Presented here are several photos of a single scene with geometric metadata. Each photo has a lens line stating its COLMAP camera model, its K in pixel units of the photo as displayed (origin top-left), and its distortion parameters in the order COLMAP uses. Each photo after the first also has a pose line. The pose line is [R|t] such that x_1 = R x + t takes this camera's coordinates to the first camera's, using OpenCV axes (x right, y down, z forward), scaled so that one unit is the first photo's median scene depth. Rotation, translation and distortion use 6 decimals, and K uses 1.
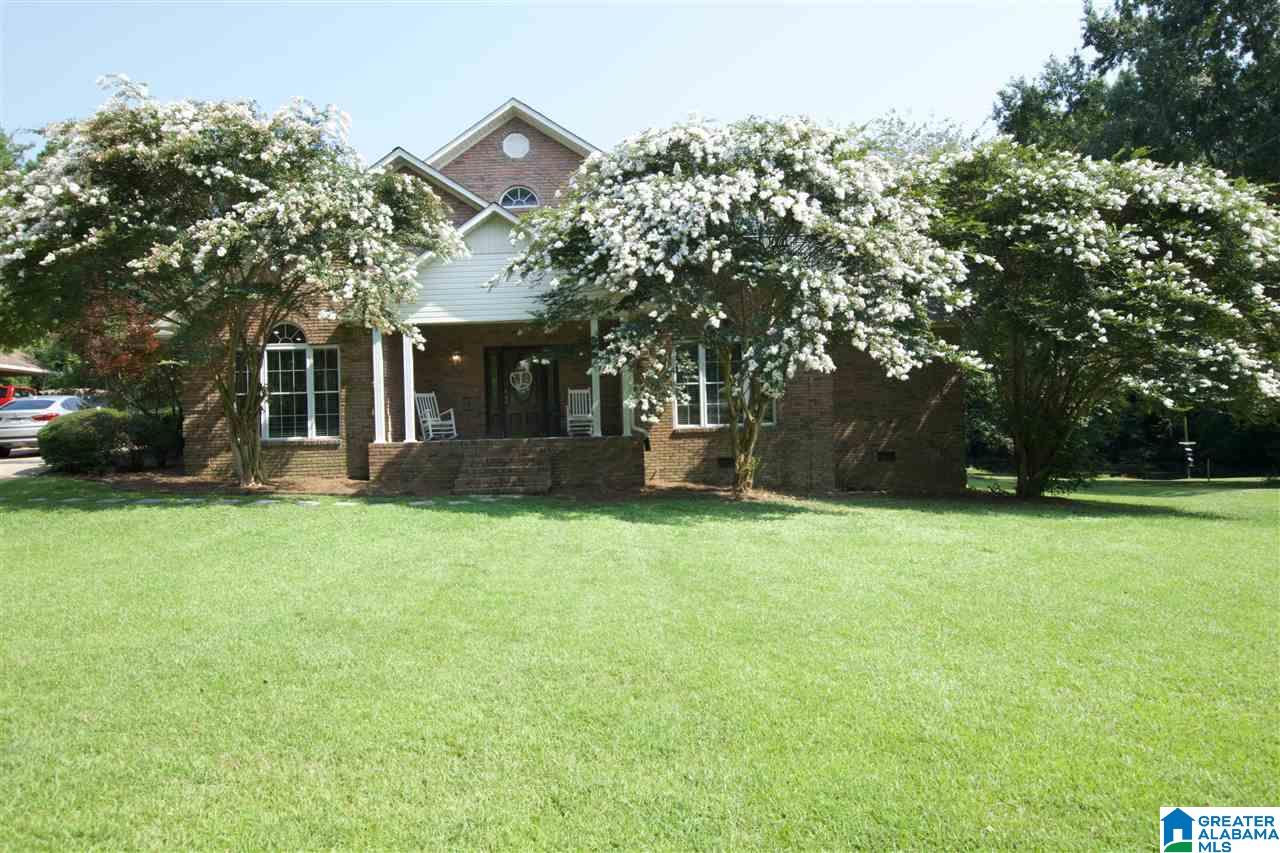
lens RADIAL K [[856.1, 0, 638.6], [0, 856.1, 430.2], [0, 0, 1]] dist [0.002467, 0.007879]
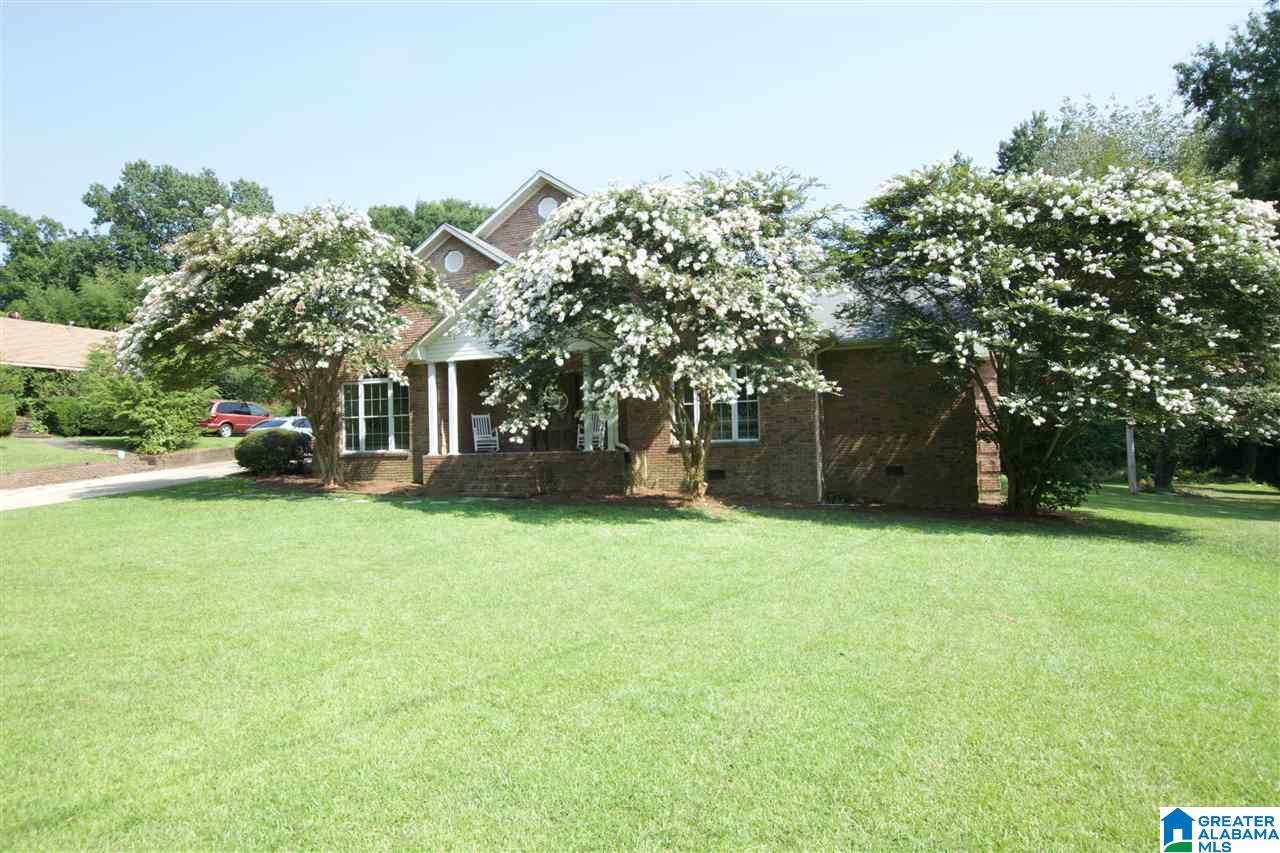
lens RADIAL K [[856.1, 0, 637.2], [0, 856.1, 423.9], [0, 0, 1]] dist [0.002467, 0.007879]
pose [[0.932440, -0.005753, -0.361279, 0.514007], [0.000712, 0.999901, -0.014083, -0.015286], [0.361324, 0.012874, 0.932351, -0.090468]]
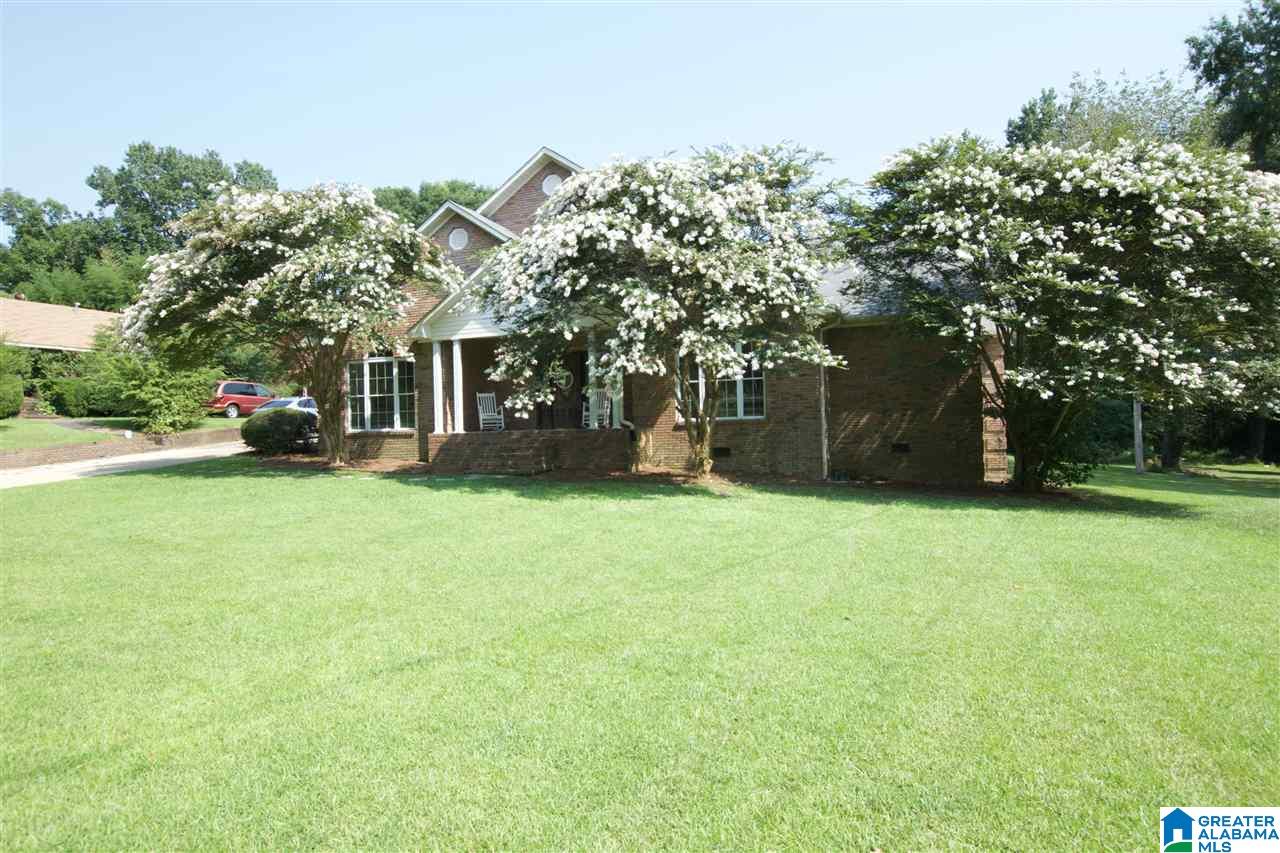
lens RADIAL K [[856.1, 0, 637.5], [0, 856.1, 422.8], [0, 0, 1]] dist [0.002467, 0.007879]
pose [[0.930236, -0.000183, -0.366962, 0.513744], [0.001730, 0.999991, 0.003886, -0.005802], [0.366958, -0.004250, 0.930228, -0.089012]]
